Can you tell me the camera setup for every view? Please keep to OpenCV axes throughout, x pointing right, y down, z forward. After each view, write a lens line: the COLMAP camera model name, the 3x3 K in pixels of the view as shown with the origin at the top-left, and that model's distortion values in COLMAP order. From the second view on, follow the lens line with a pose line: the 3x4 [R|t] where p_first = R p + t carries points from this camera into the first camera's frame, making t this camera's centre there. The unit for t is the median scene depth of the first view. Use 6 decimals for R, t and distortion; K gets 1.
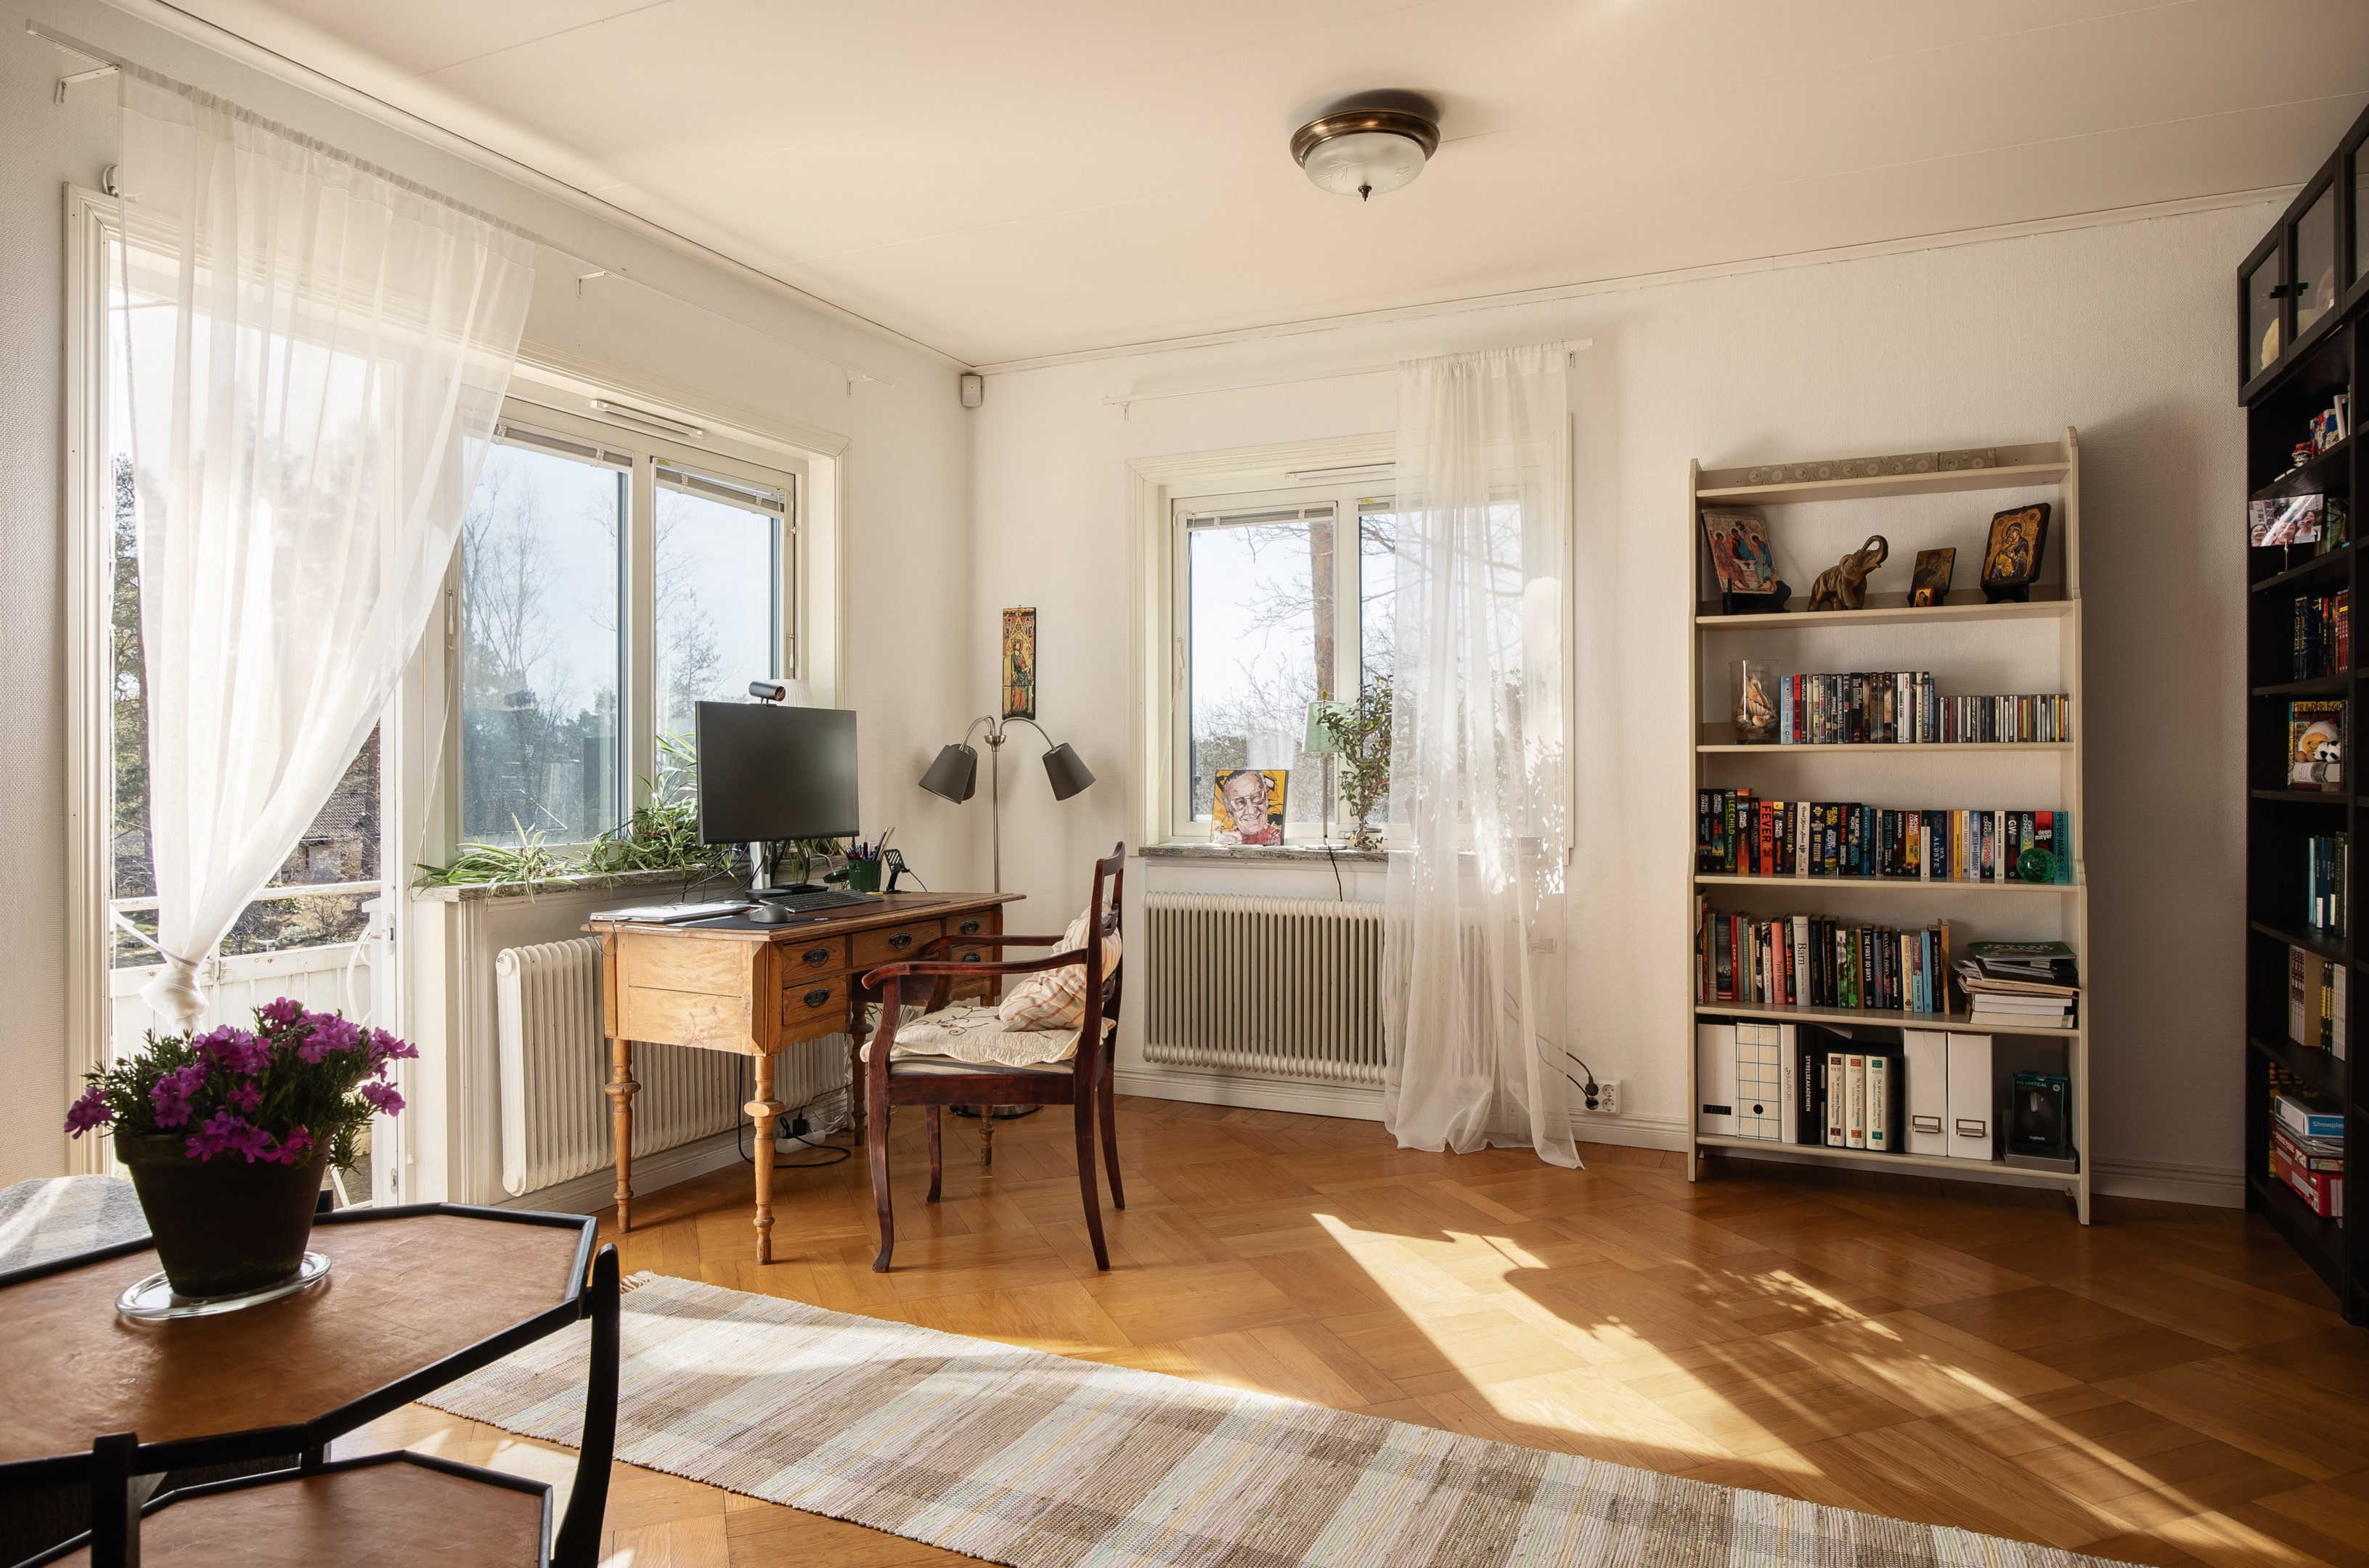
lens RADIAL K [[1455.0, 0, 1181.7], [0, 1455.0, 777.2], [0, 0, 1]] dist [-0.004627, -0.000799]
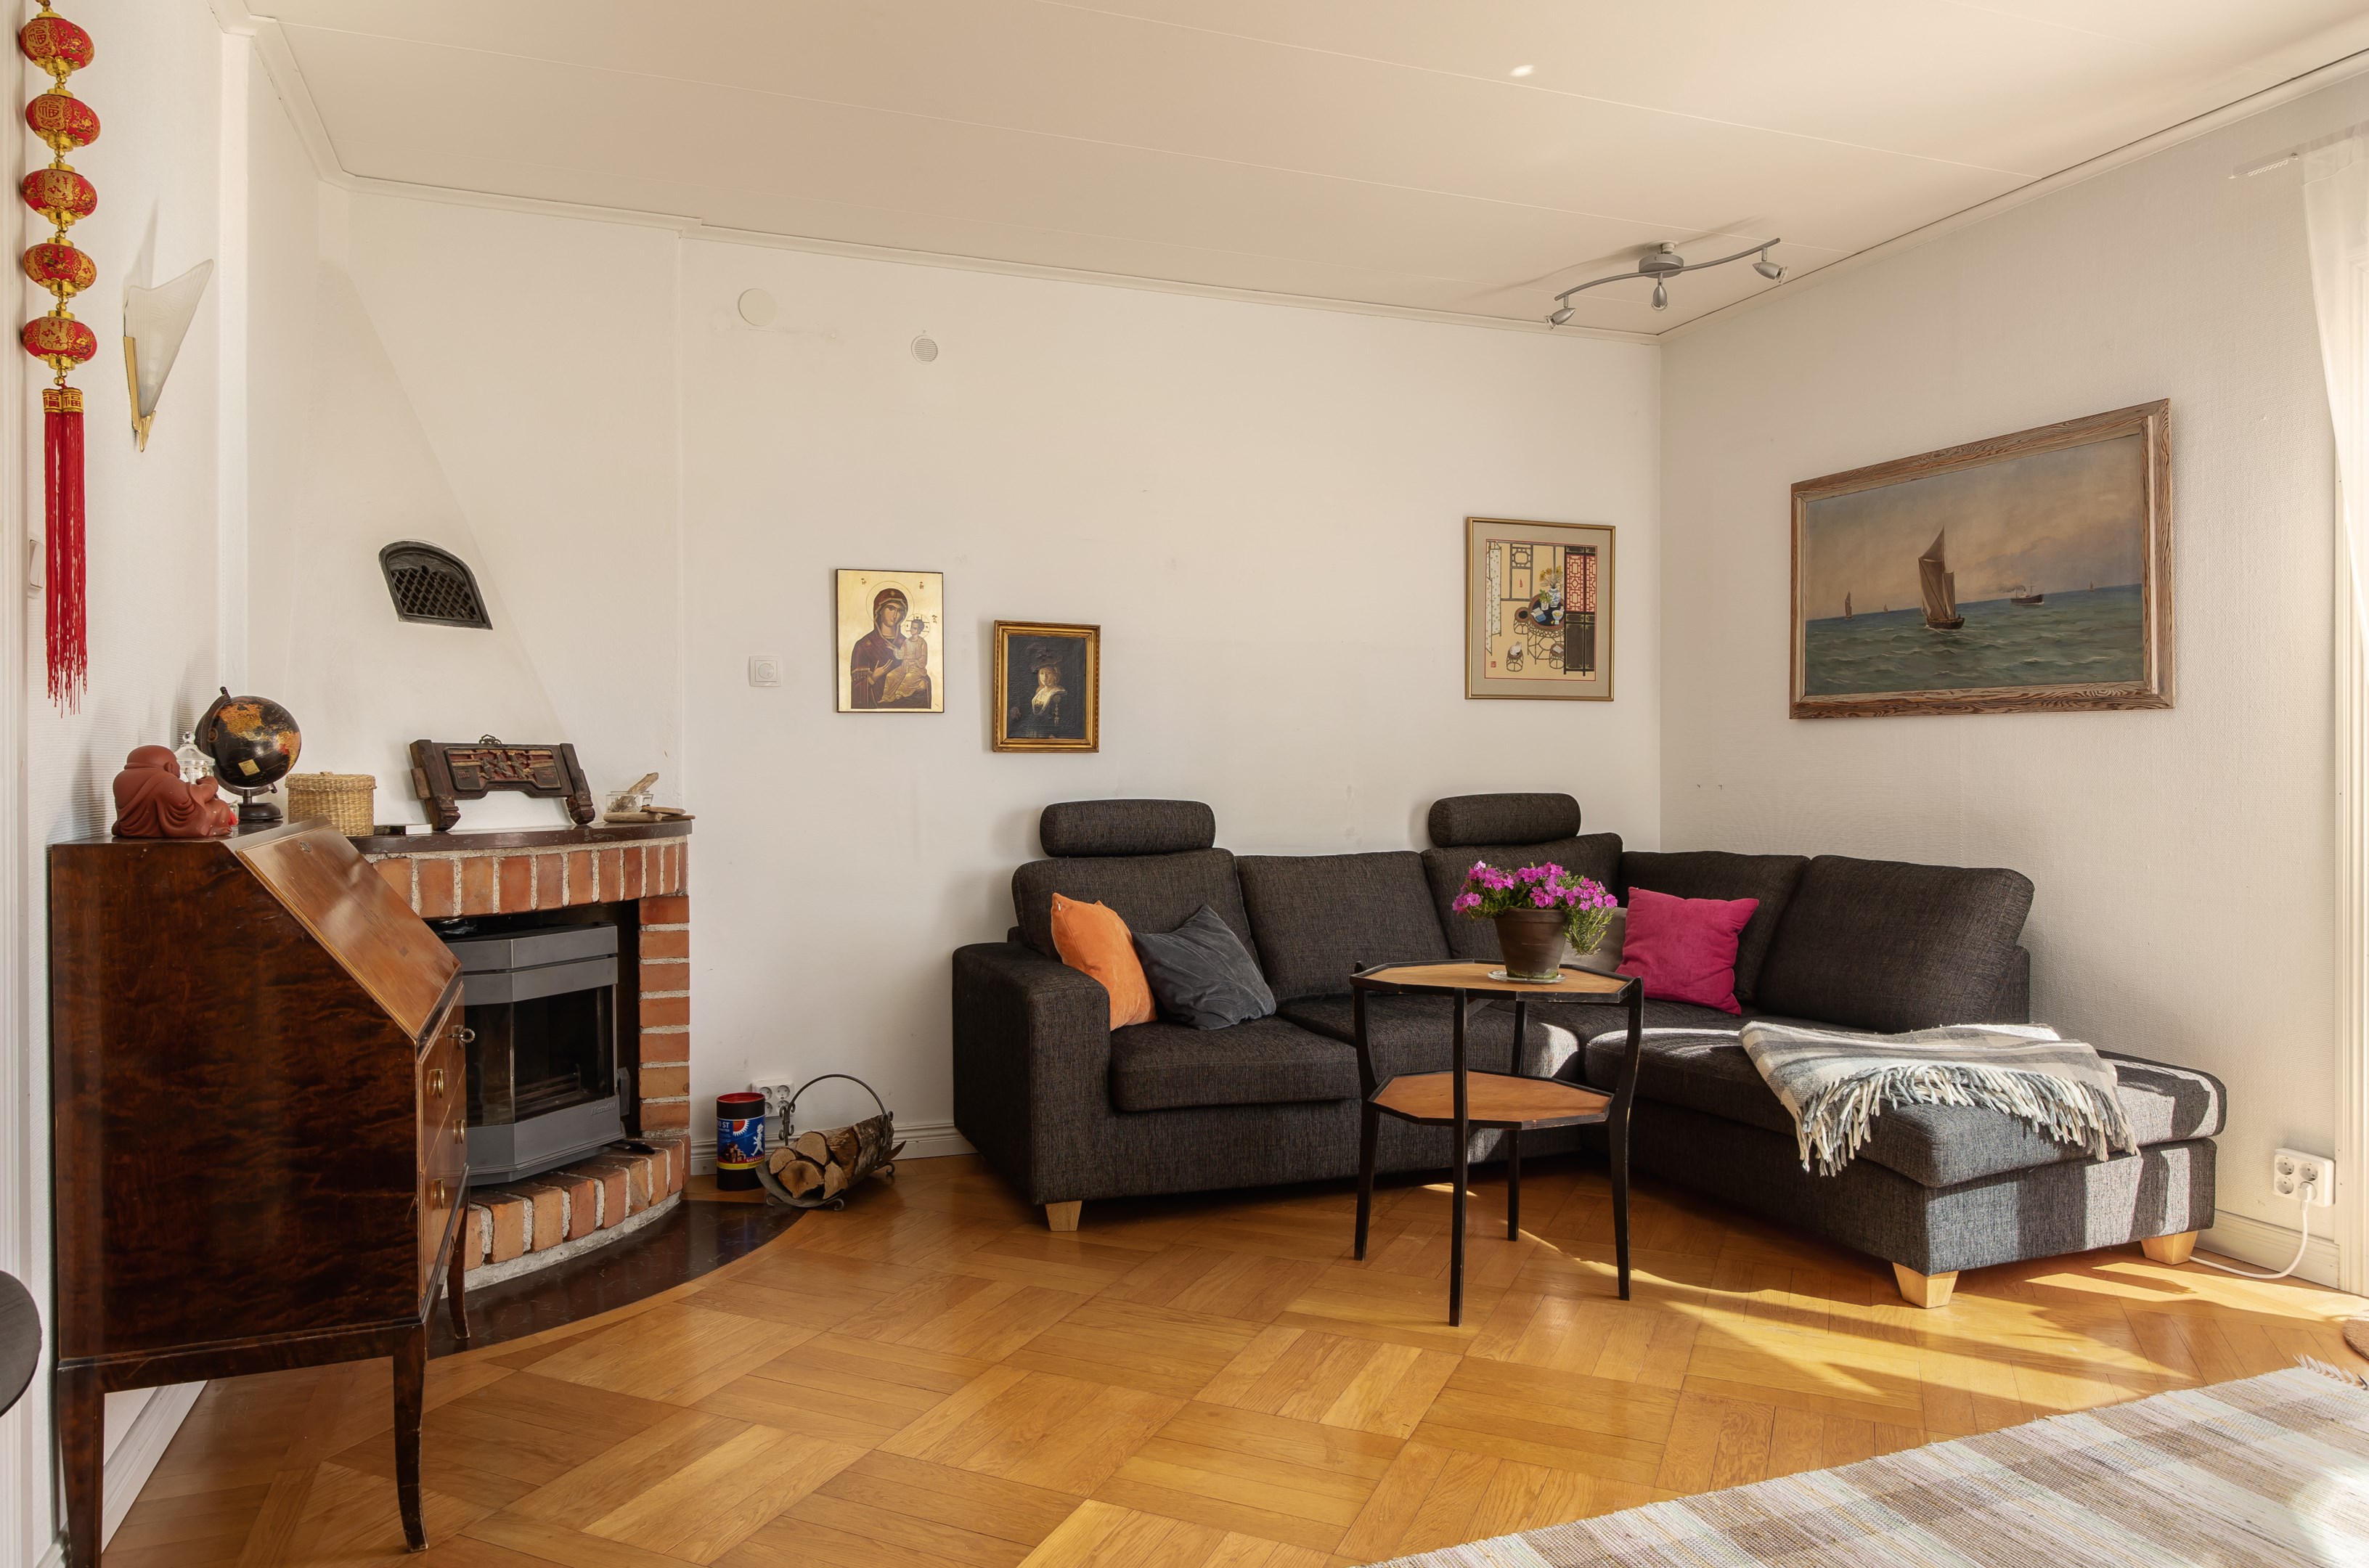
lens RADIAL K [[1553.8, 0, 1184.5], [0, 1553.8, 784.0], [0, 0, 1]] dist [0.003500, 0.004620]
pose [[-0.694056, 0.016926, -0.719722, 0.553636], [0.004231, 0.999802, 0.019432, -0.007443], [0.719908, 0.010442, -0.693991, 0.846028]]
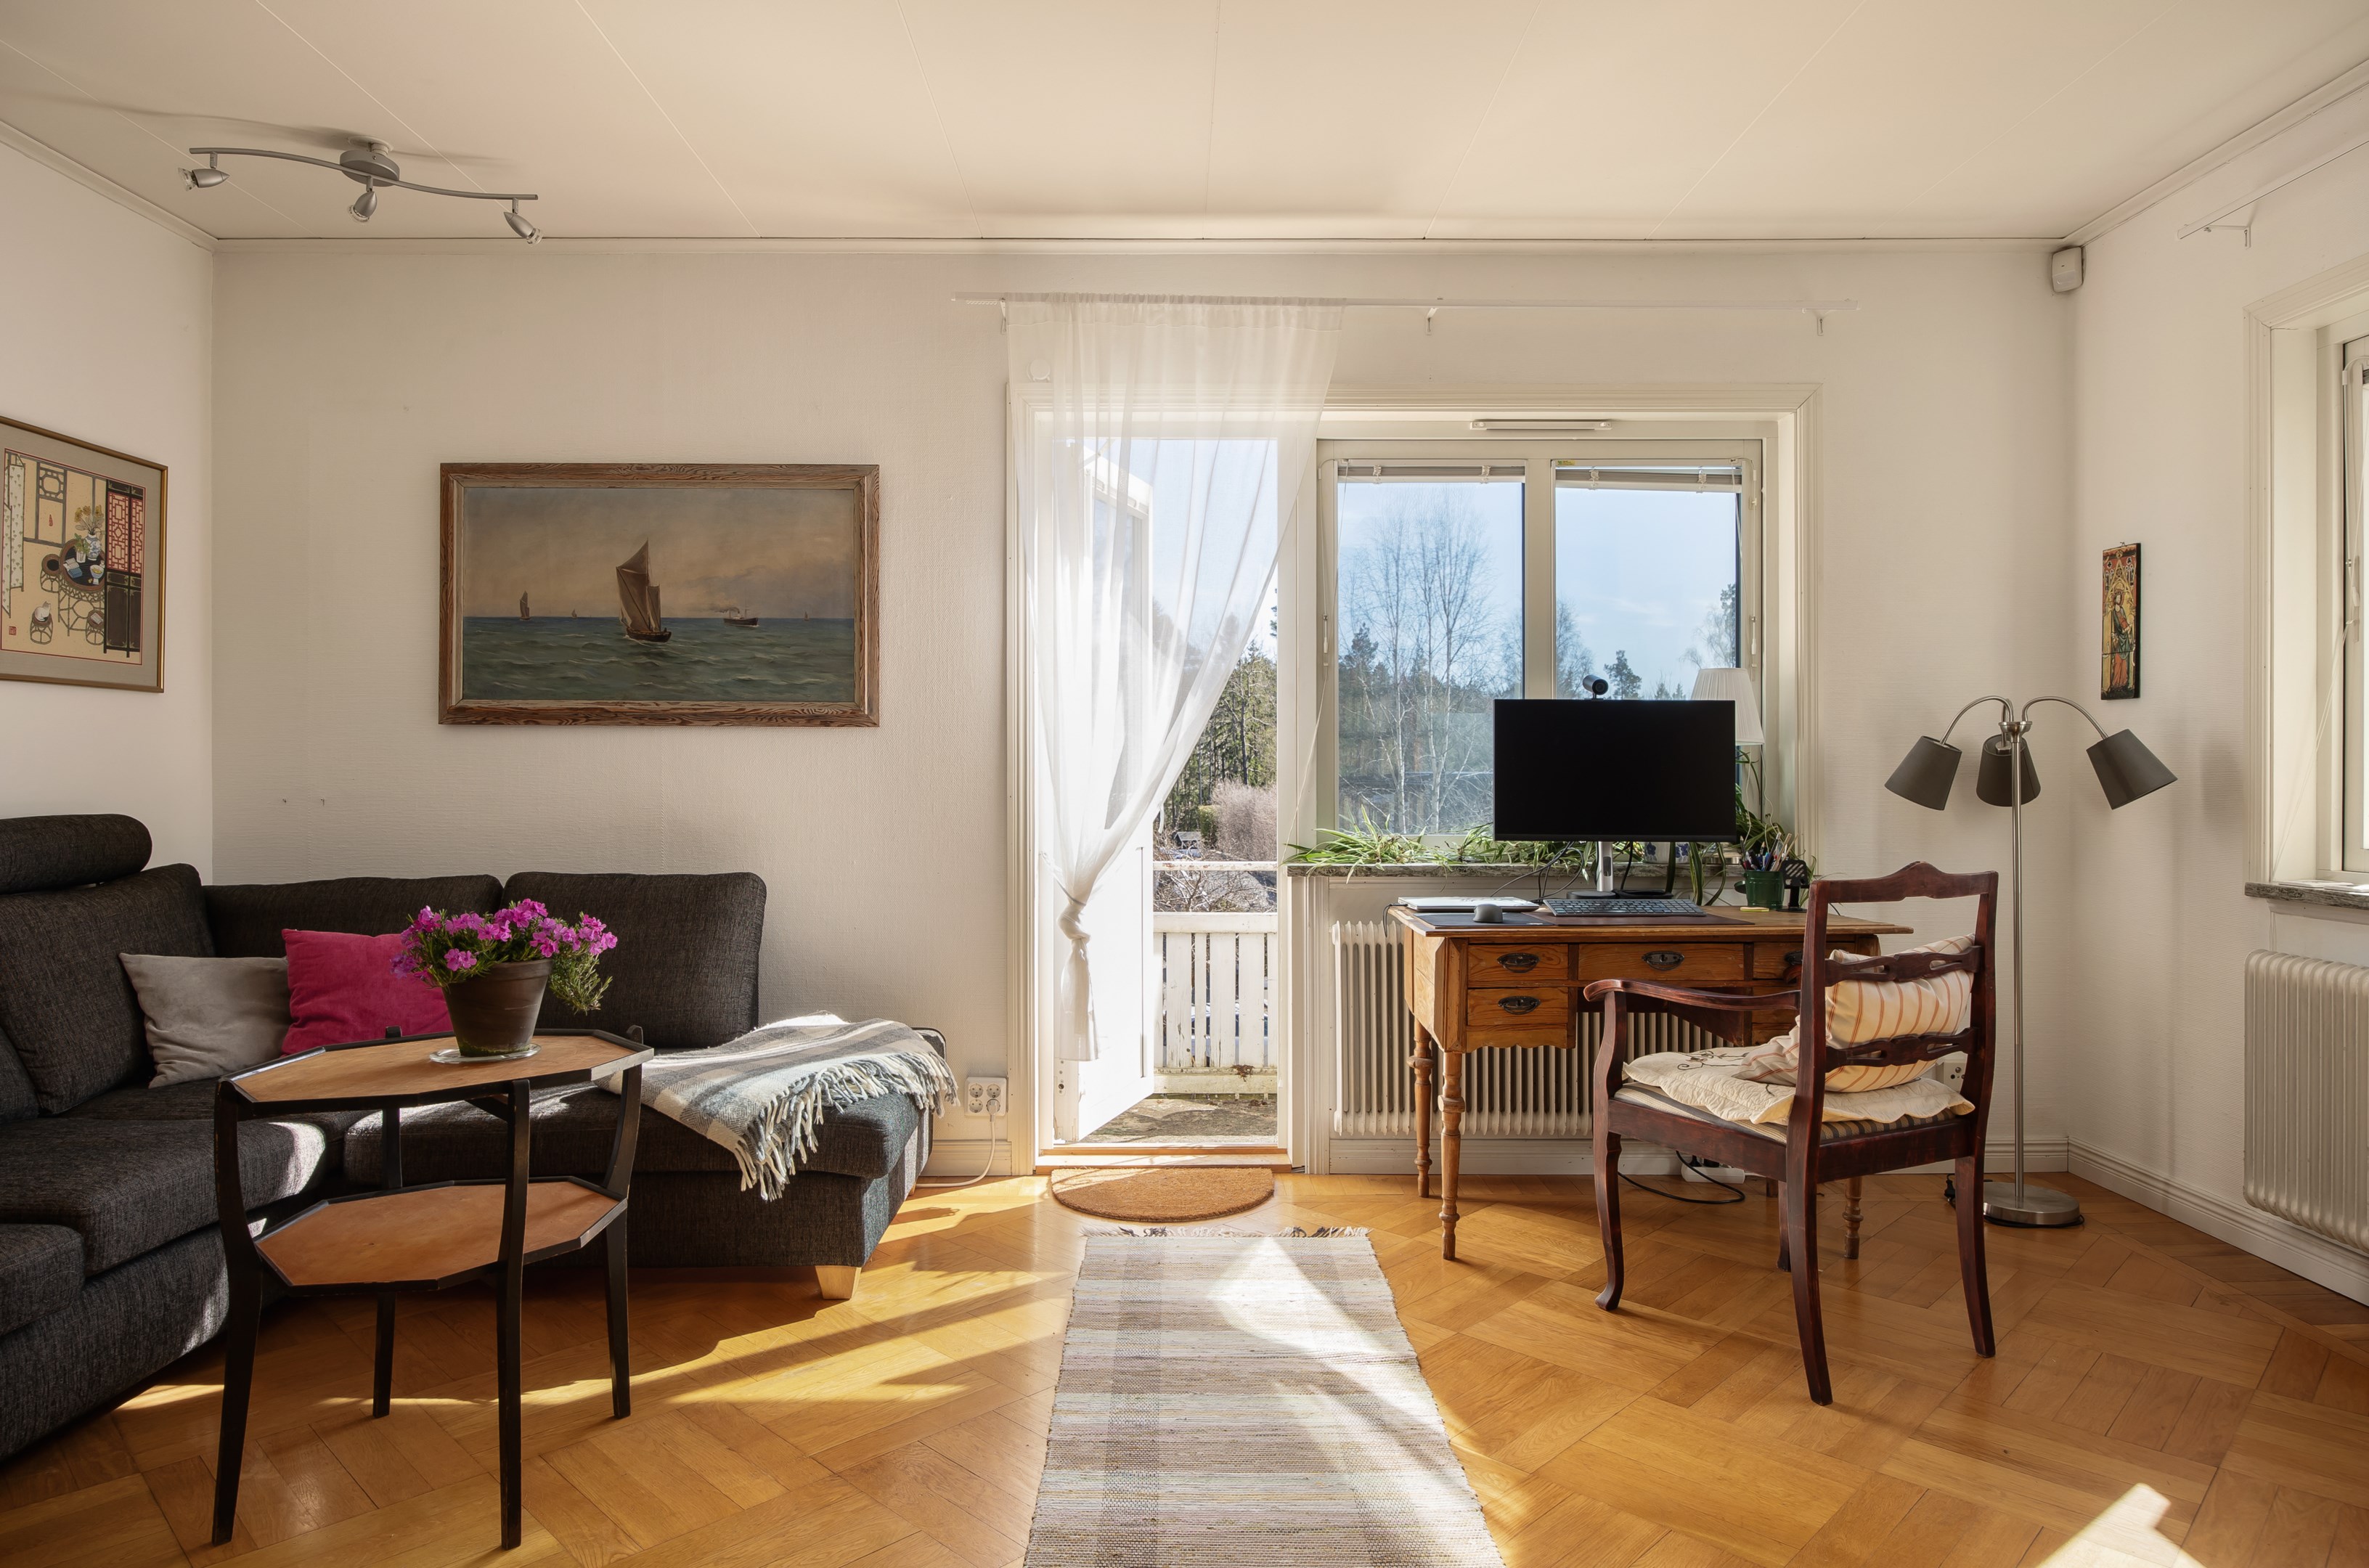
lens RADIAL K [[1407.0, 0, 1185.4], [0, 1407.0, 776.5], [0, 0, 1]] dist [-0.000943, -0.000182]
pose [[0.428758, 0.008230, -0.903382, 0.462737], [-0.003642, 0.999966, 0.007382, -0.005064], [0.903412, 0.000125, 0.428774, 0.377833]]
